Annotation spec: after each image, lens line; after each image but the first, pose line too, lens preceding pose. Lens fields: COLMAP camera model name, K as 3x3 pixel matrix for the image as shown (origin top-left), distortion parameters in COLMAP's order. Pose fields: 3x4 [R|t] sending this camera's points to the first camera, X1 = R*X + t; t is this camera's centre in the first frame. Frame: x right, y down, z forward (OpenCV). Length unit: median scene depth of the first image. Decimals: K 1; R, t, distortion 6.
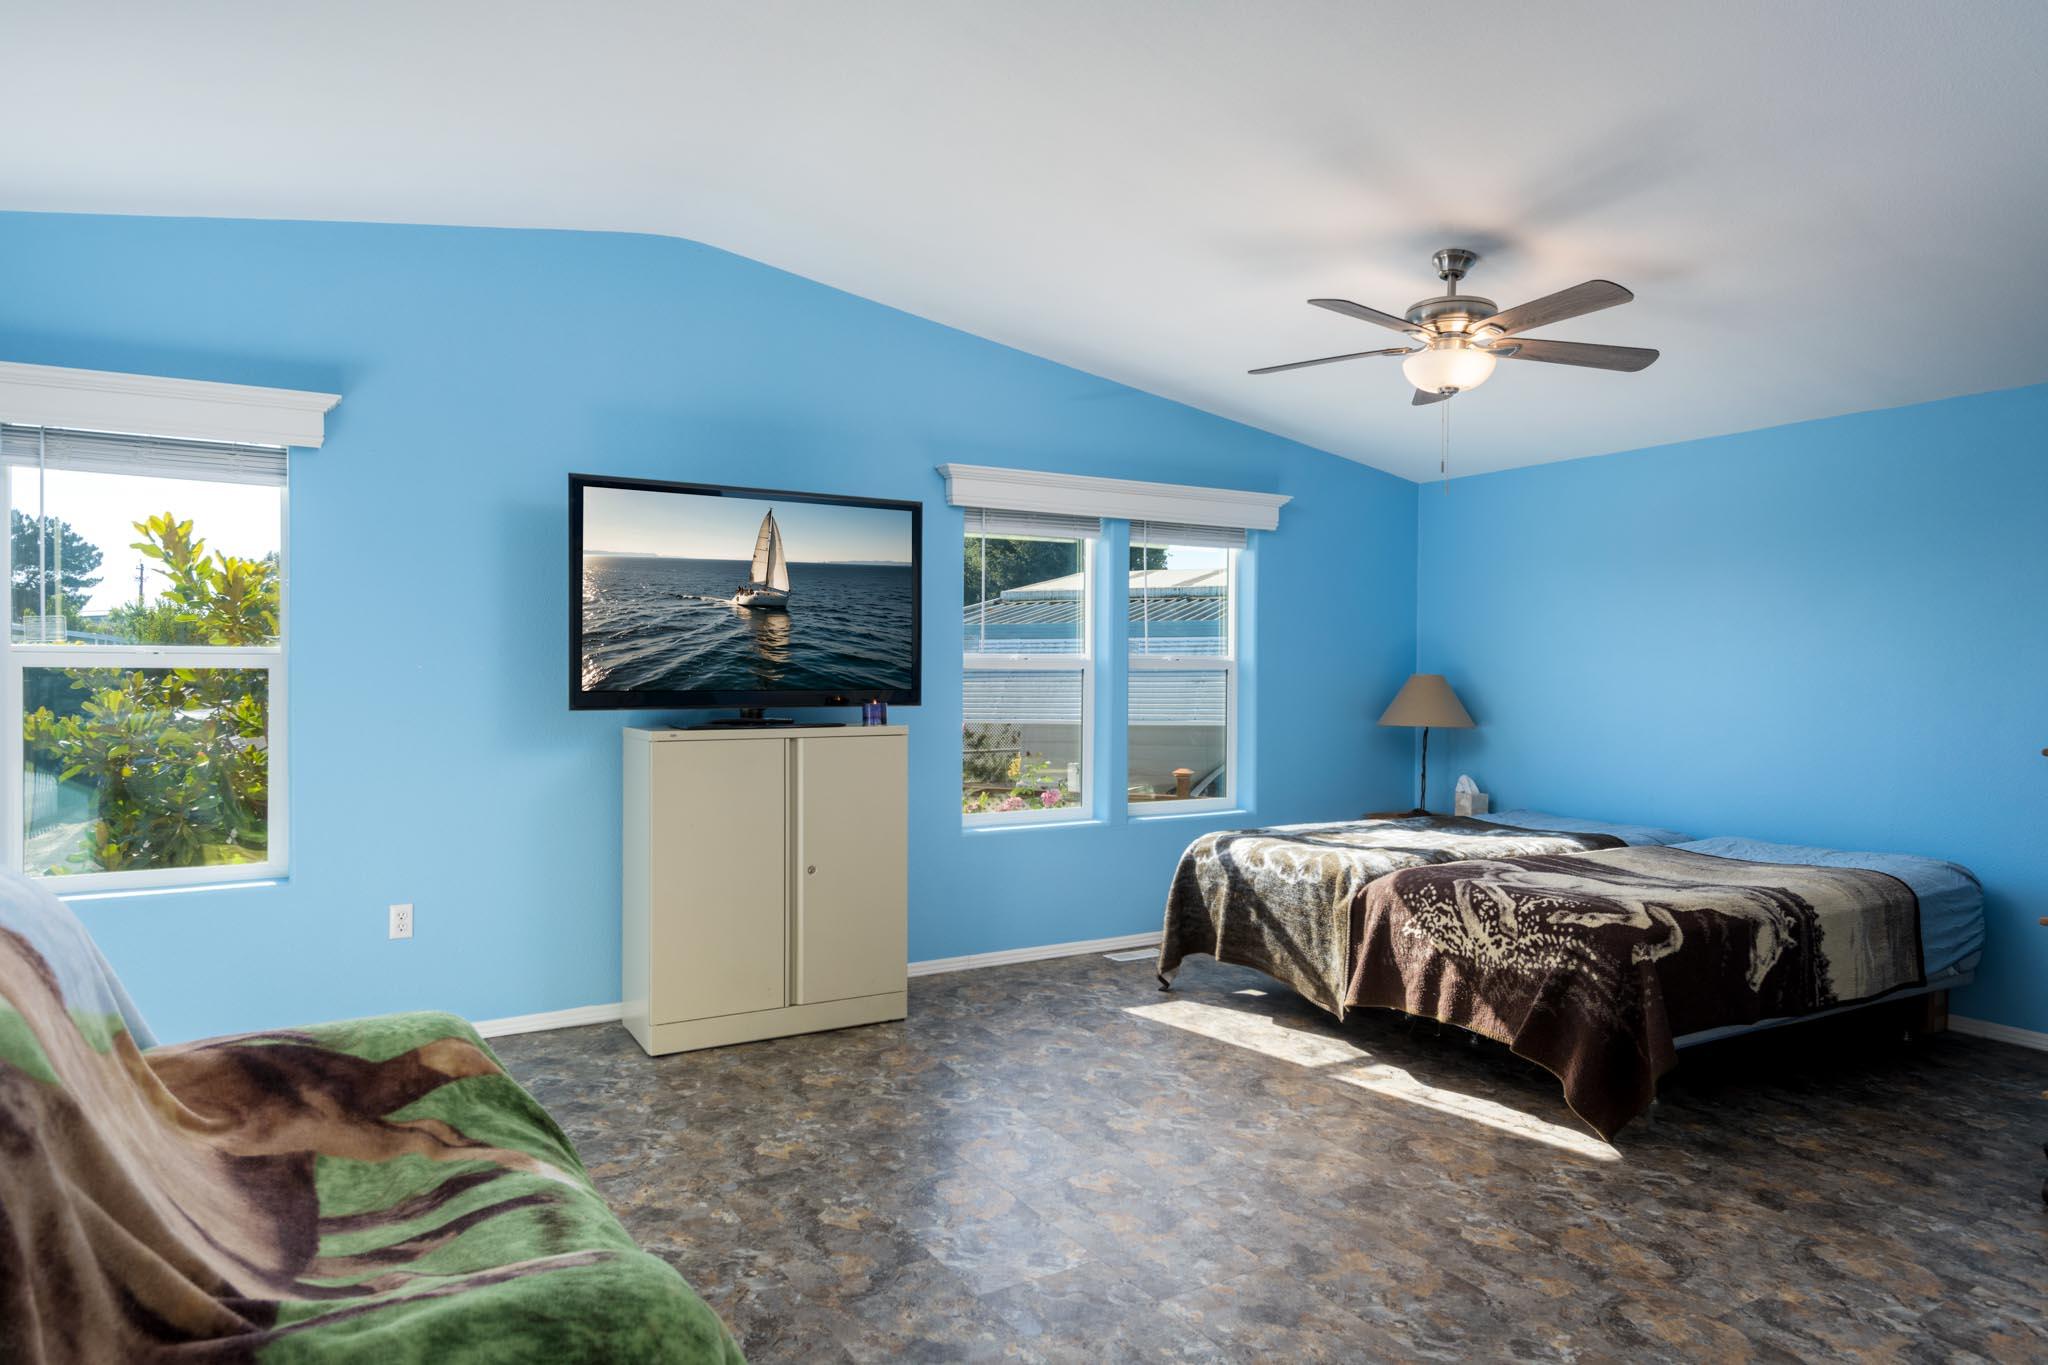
lens RADIAL K [[1219.4, 0, 1004.8], [0, 1219.4, 678.8], [0, 0, 1]] dist [0.039419, 0.000649]
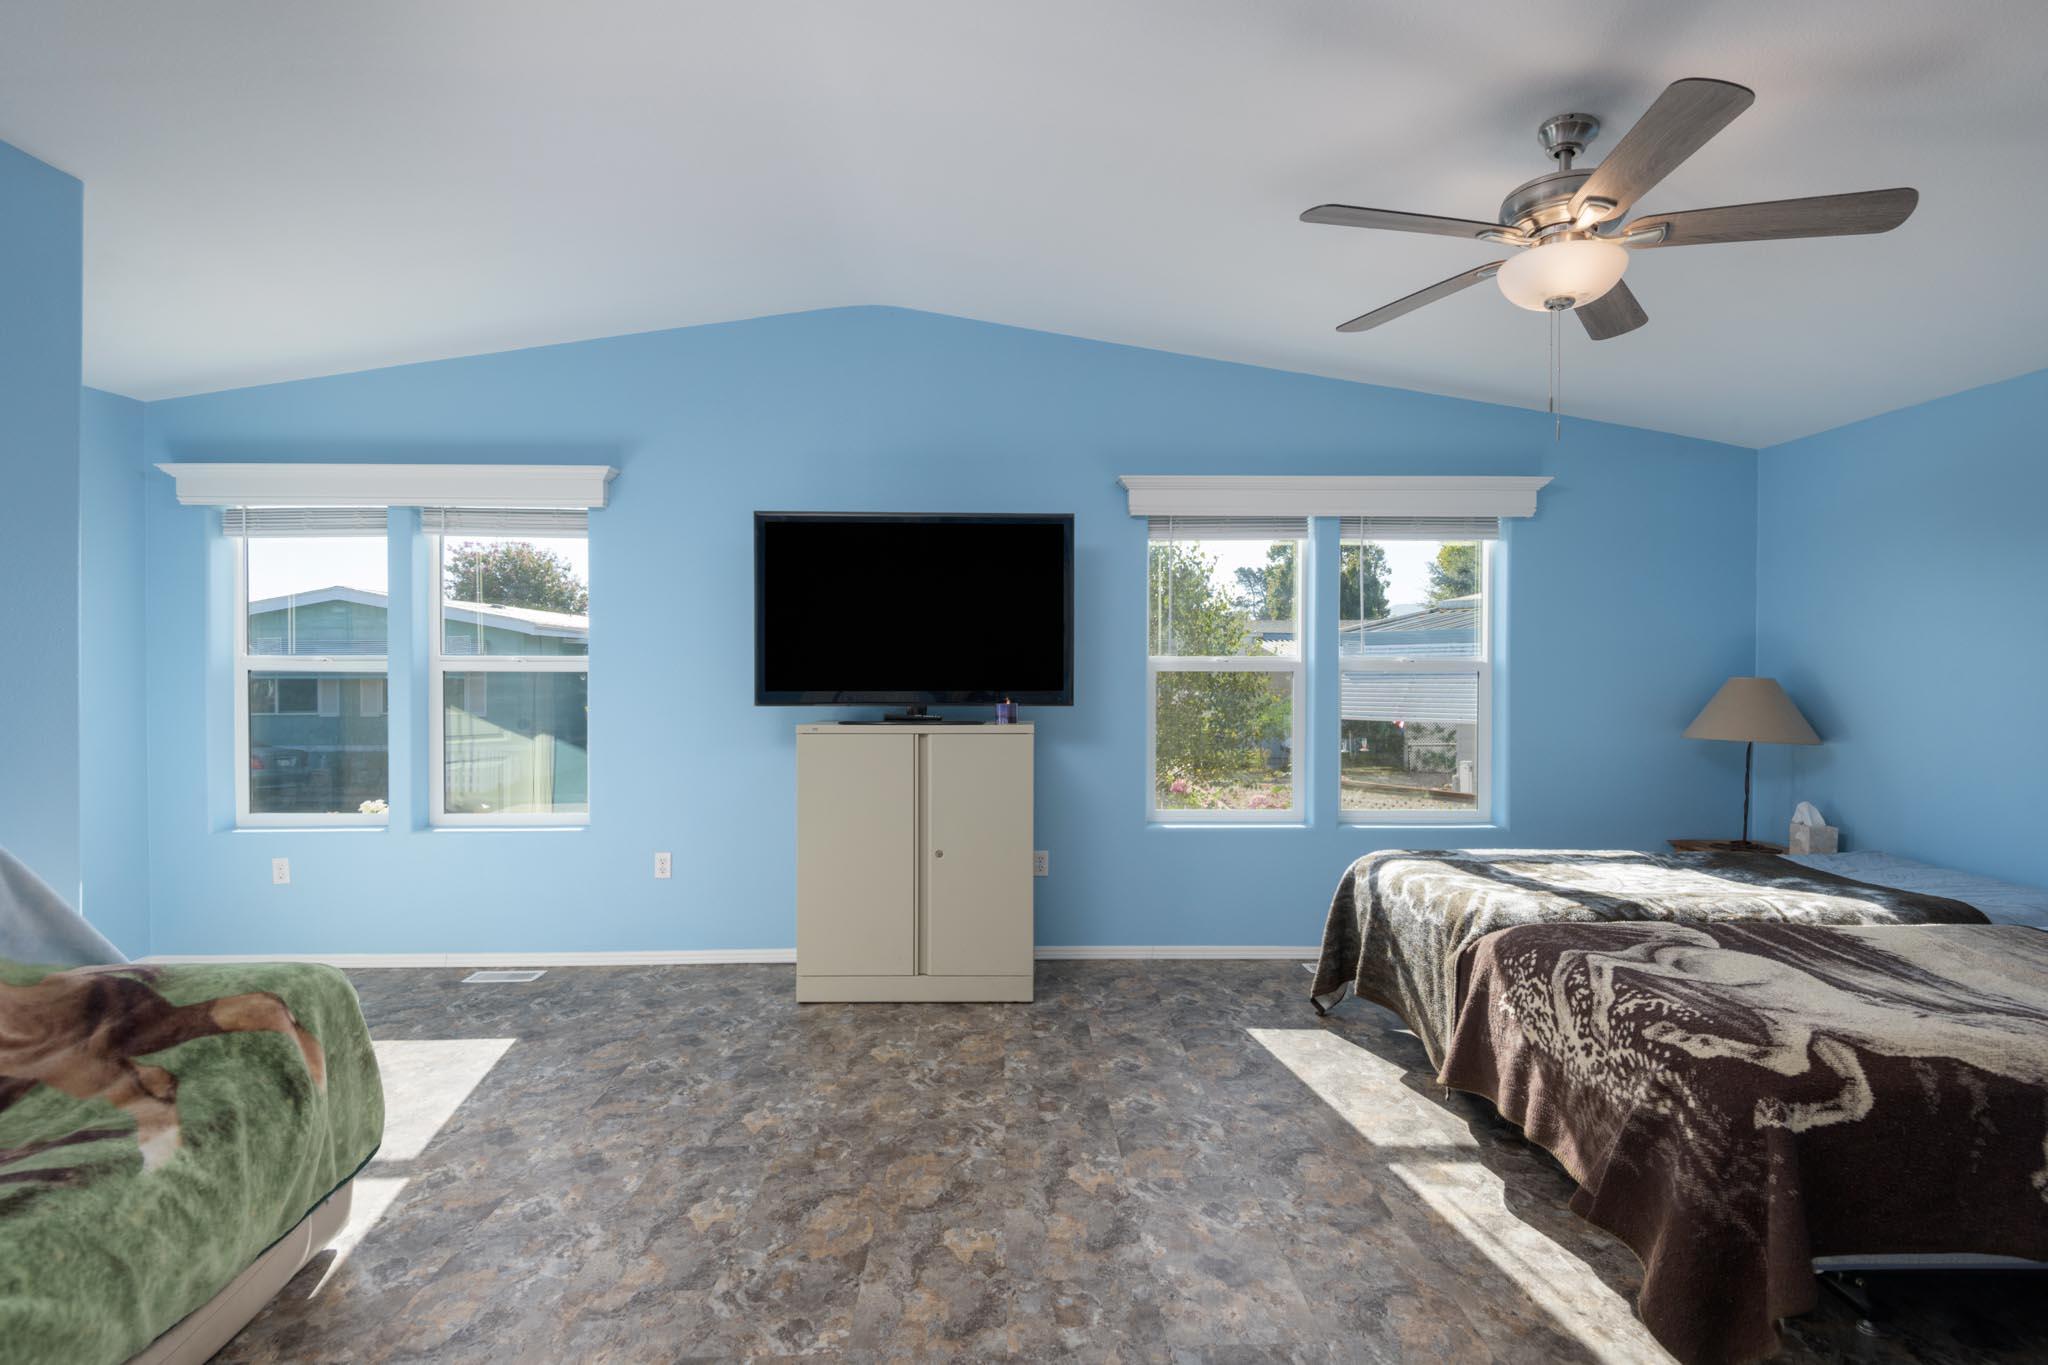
lens RADIAL K [[941.3, 0, 1019.8], [0, 941.3, 675.8], [0, 0, 1]] dist [0.011258, -0.007260]
pose [[0.879145, 0.000948, -0.476553, 0.350890], [-0.002542, 0.999993, -0.002699, -0.002356], [0.476547, 0.003584, 0.879142, 0.330292]]
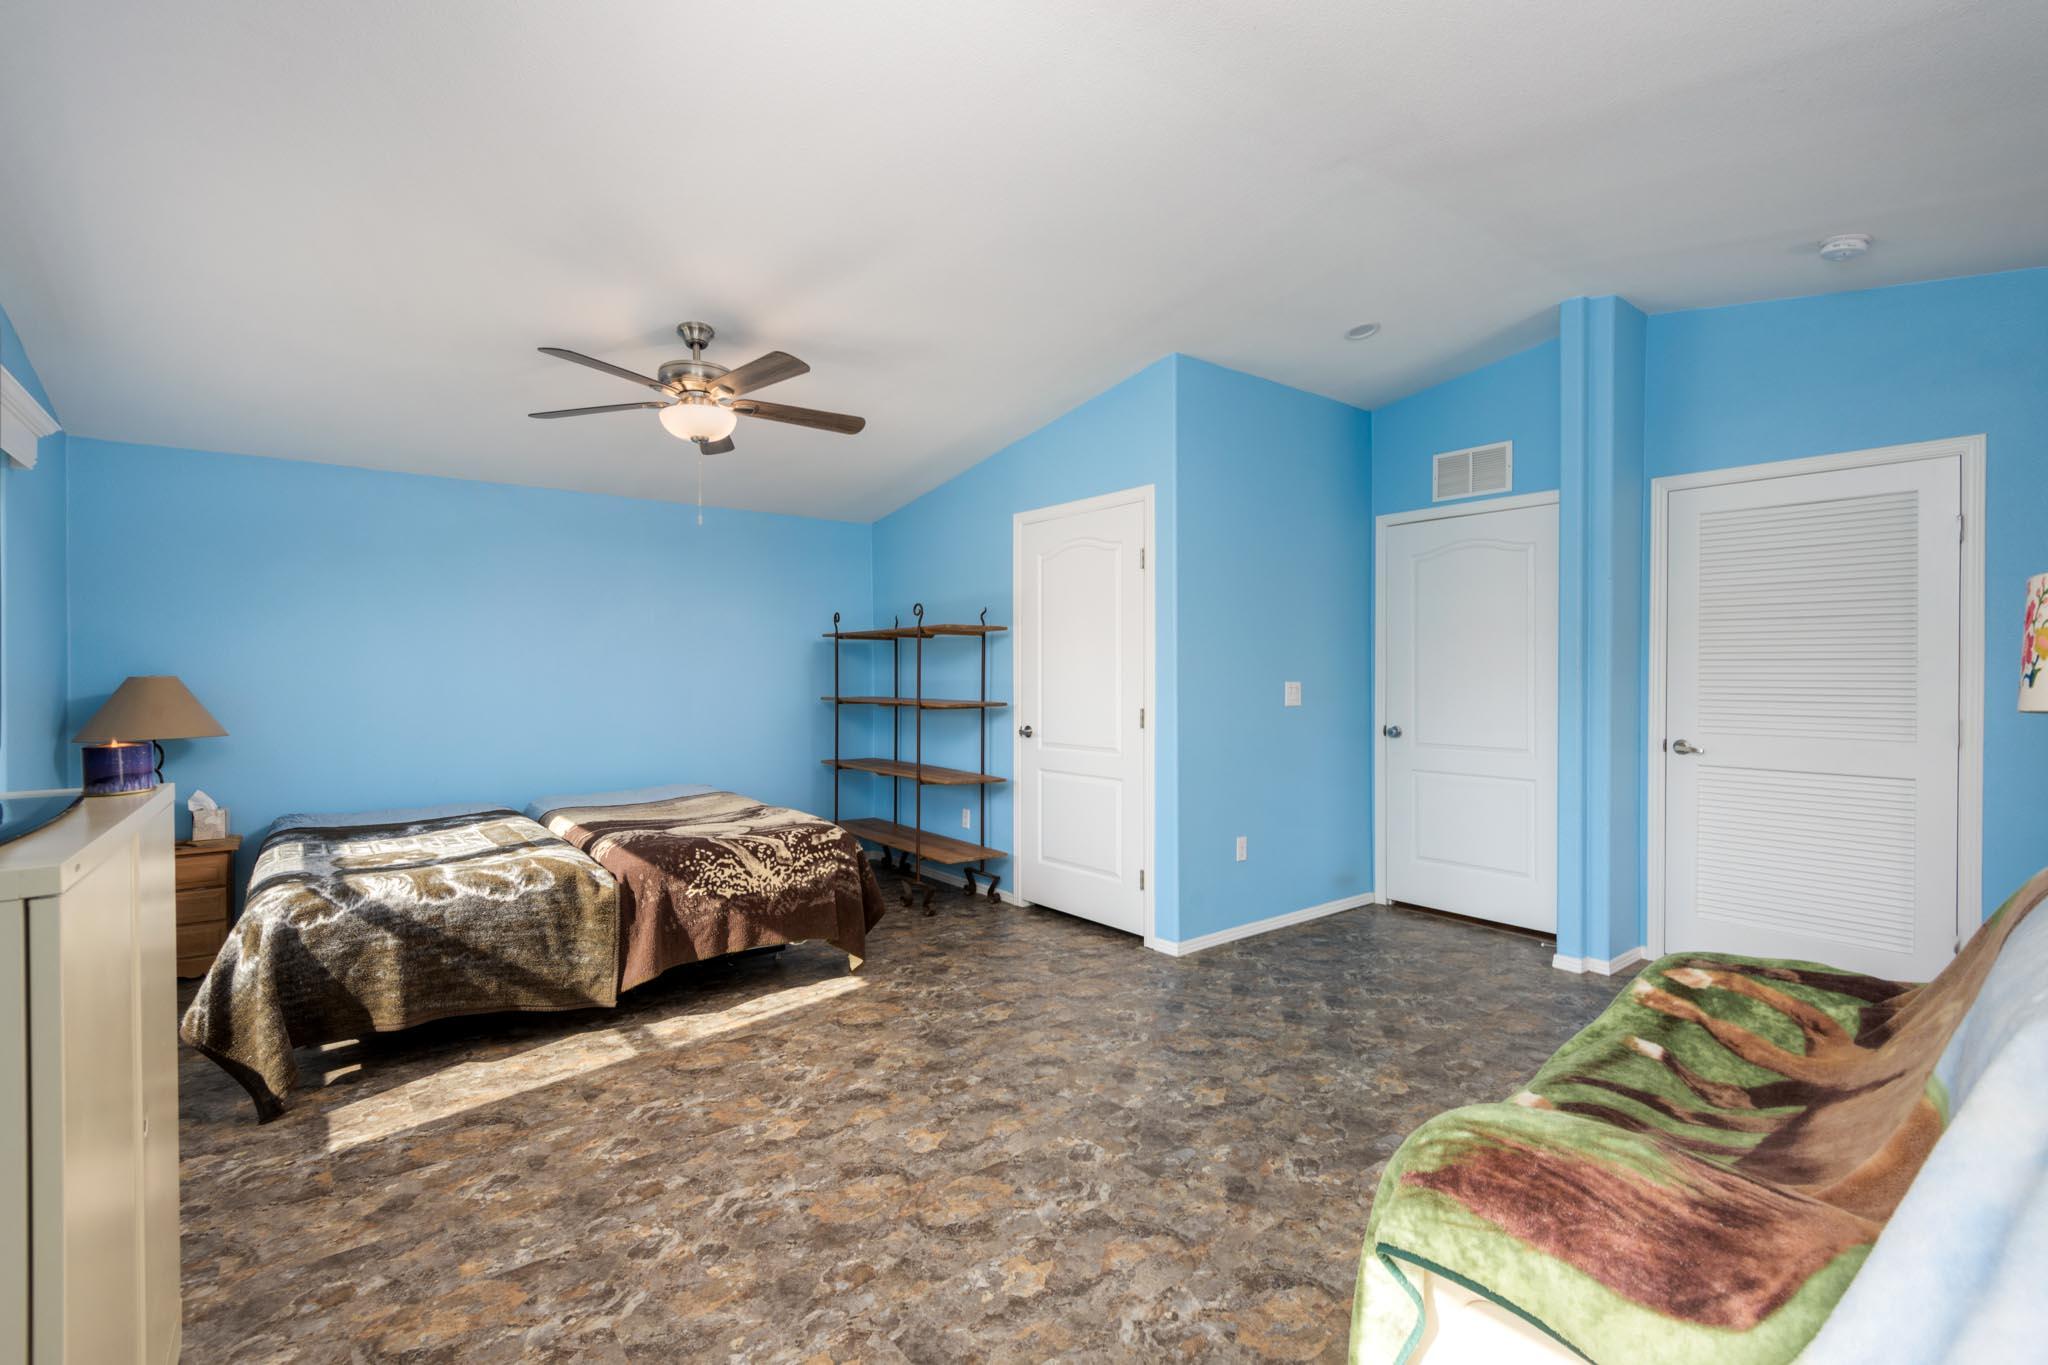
lens RADIAL K [[936.7, 0, 1024.3], [0, 936.7, 675.0], [0, 0, 1]] dist [0.009470, -0.002502]
pose [[-0.142745, -0.006898, 0.989735, -0.610510], [0.012672, 0.999881, 0.008796, -0.005707], [-0.989678, 0.013797, -0.142641, 0.826793]]
